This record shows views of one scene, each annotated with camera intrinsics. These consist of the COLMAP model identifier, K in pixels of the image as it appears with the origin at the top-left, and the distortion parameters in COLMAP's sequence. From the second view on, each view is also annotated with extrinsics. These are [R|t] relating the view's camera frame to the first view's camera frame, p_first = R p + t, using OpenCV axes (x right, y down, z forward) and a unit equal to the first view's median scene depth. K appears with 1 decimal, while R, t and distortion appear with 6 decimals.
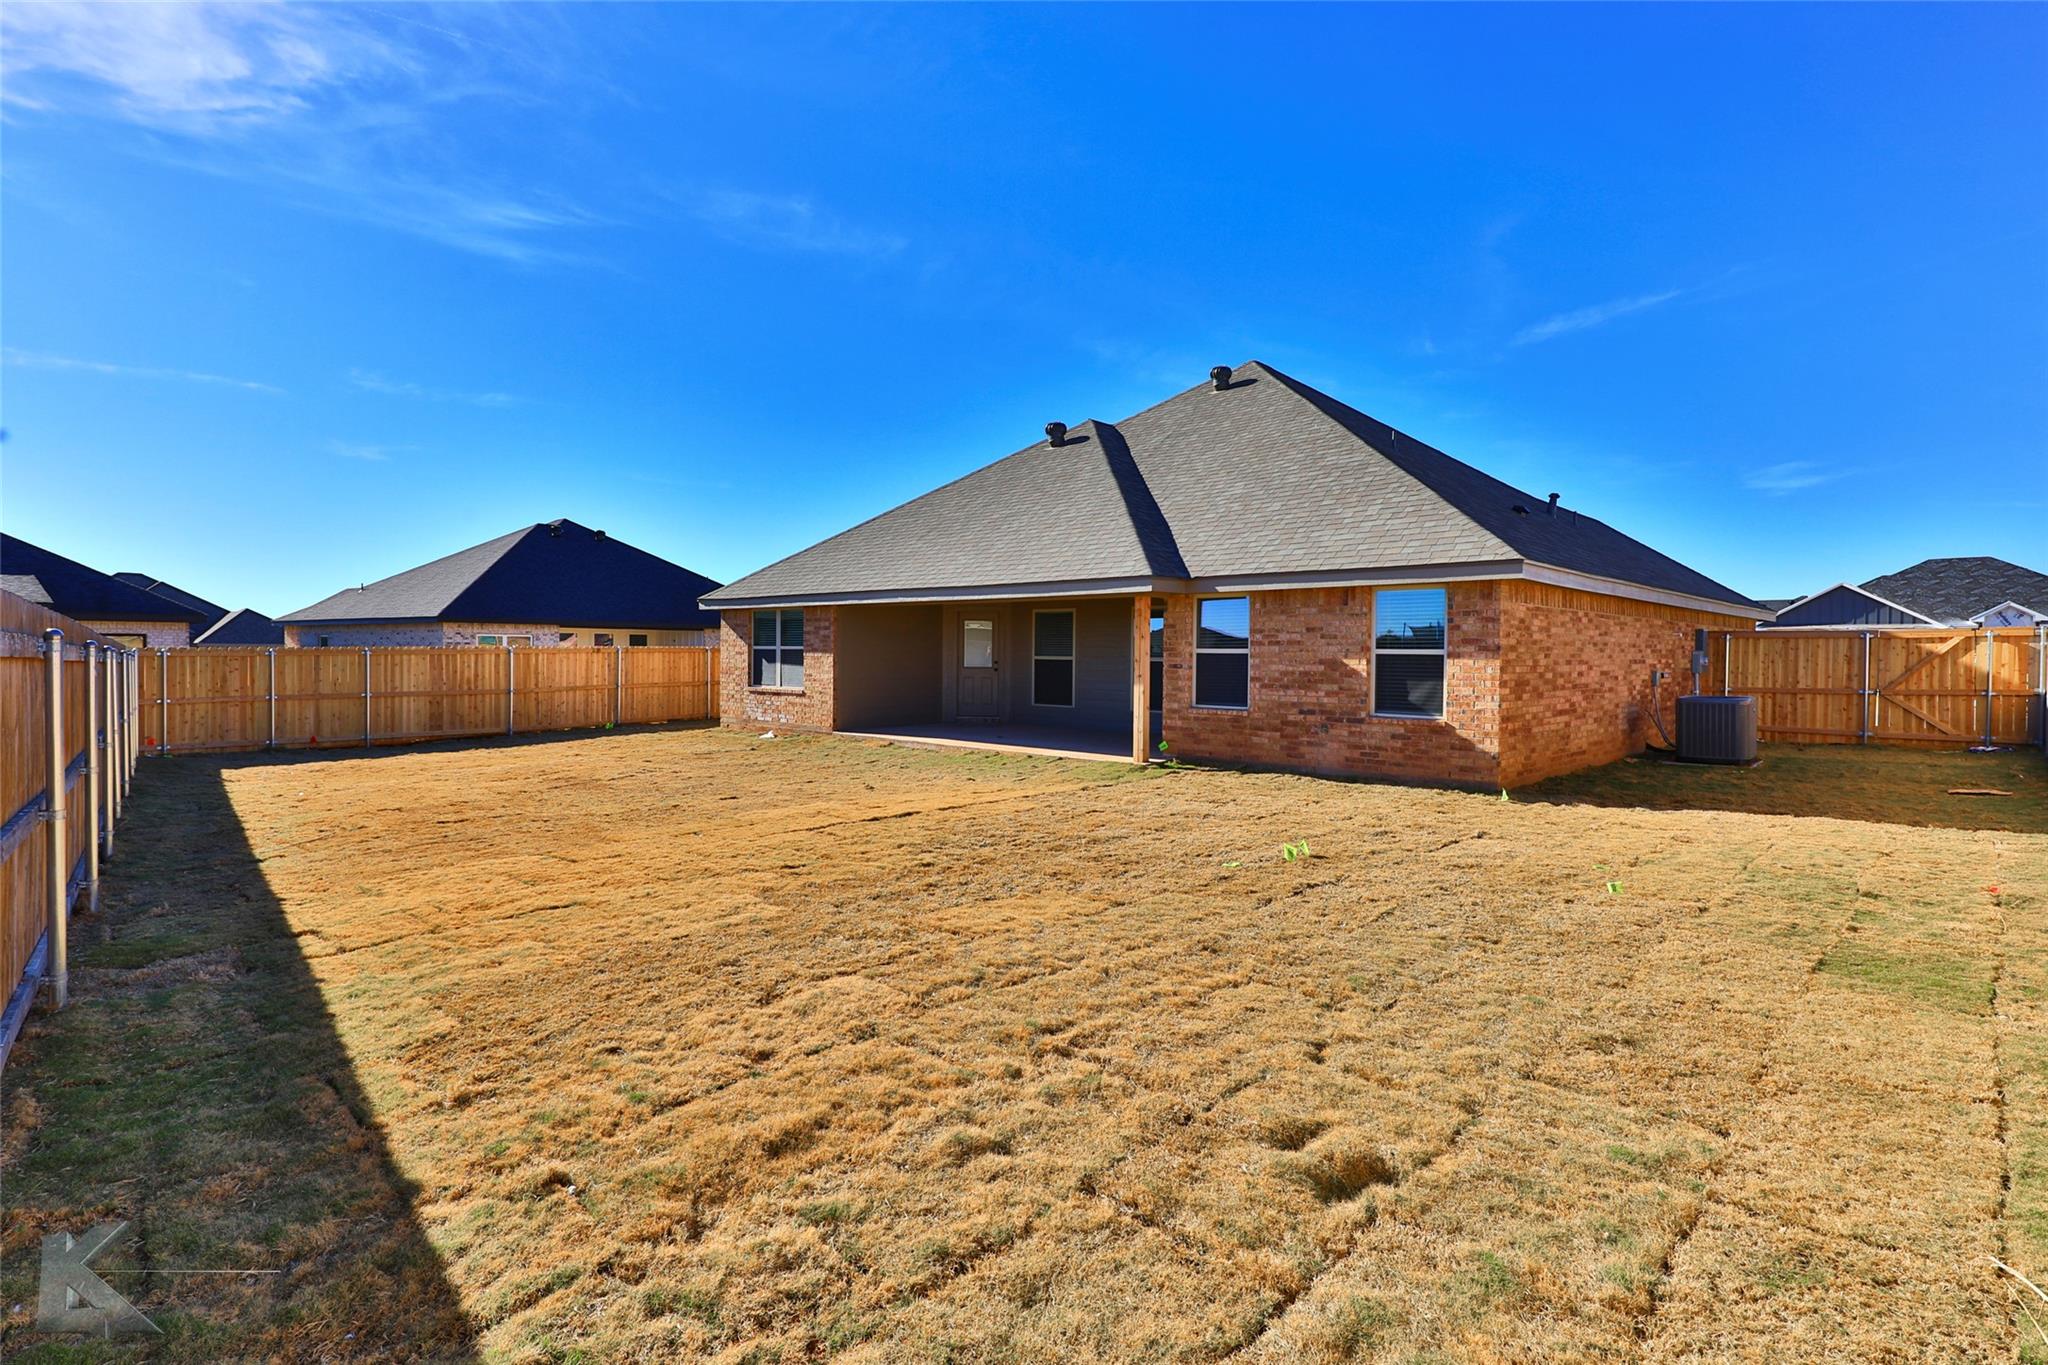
lens RADIAL K [[1013.4, 0, 1019.6], [0, 1013.4, 675.5], [0, 0, 1]] dist [0.020676, -0.006938]
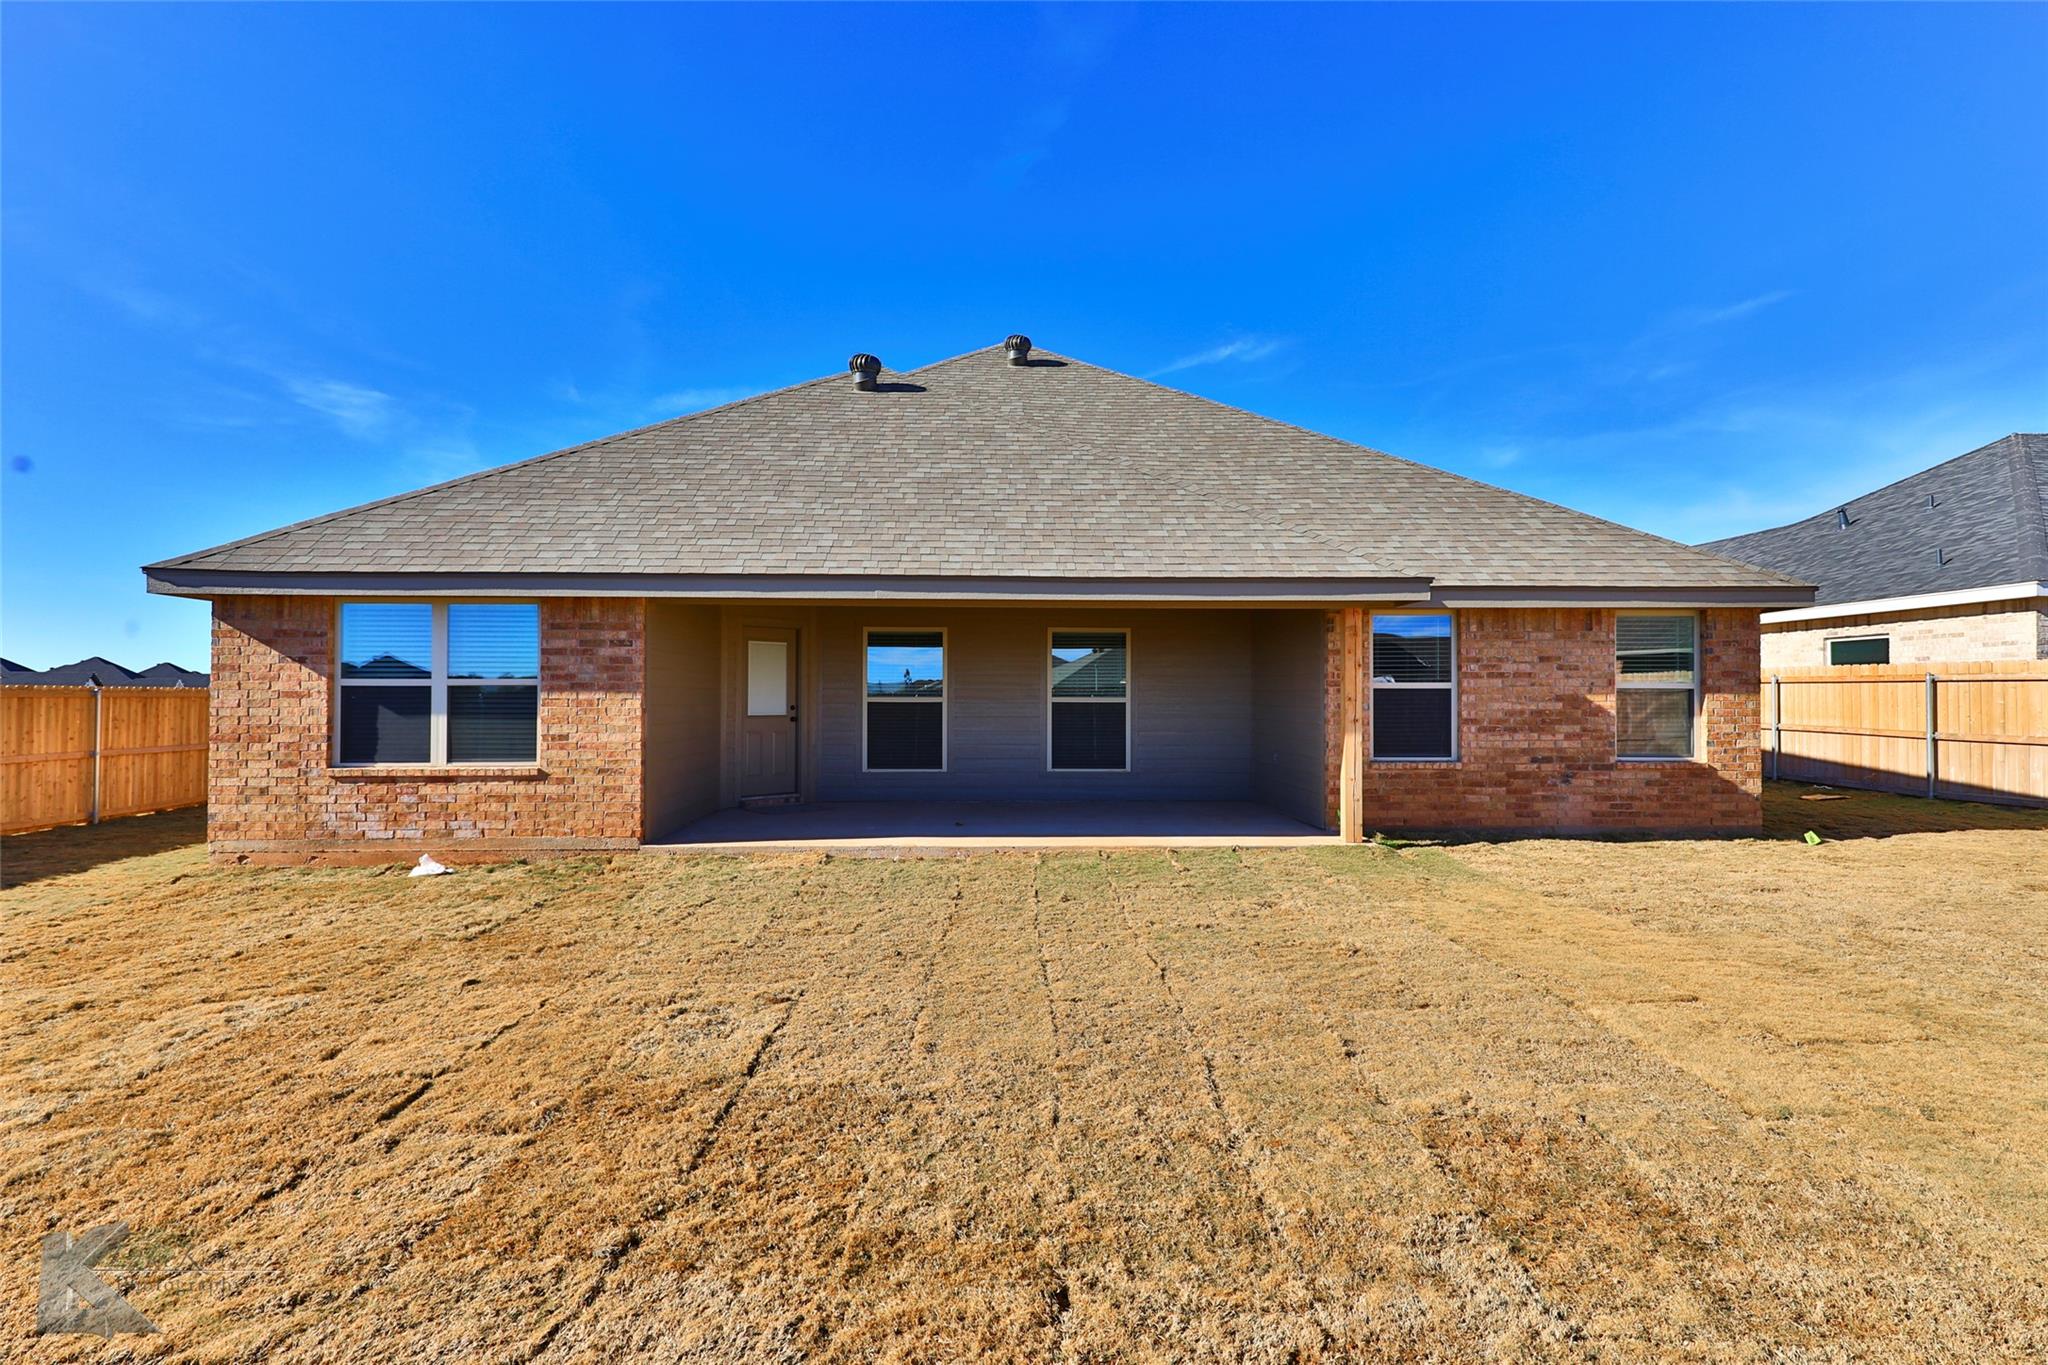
lens RADIAL K [[1013.4, 0, 1025.3], [0, 1013.4, 684.7], [0, 0, 1]] dist [0.020676, -0.006938]
pose [[0.708077, 0.004064, 0.706124, -0.592962], [0.021502, 0.999396, -0.027313, -0.011024], [-0.705808, 0.034523, 0.707561, 0.716050]]
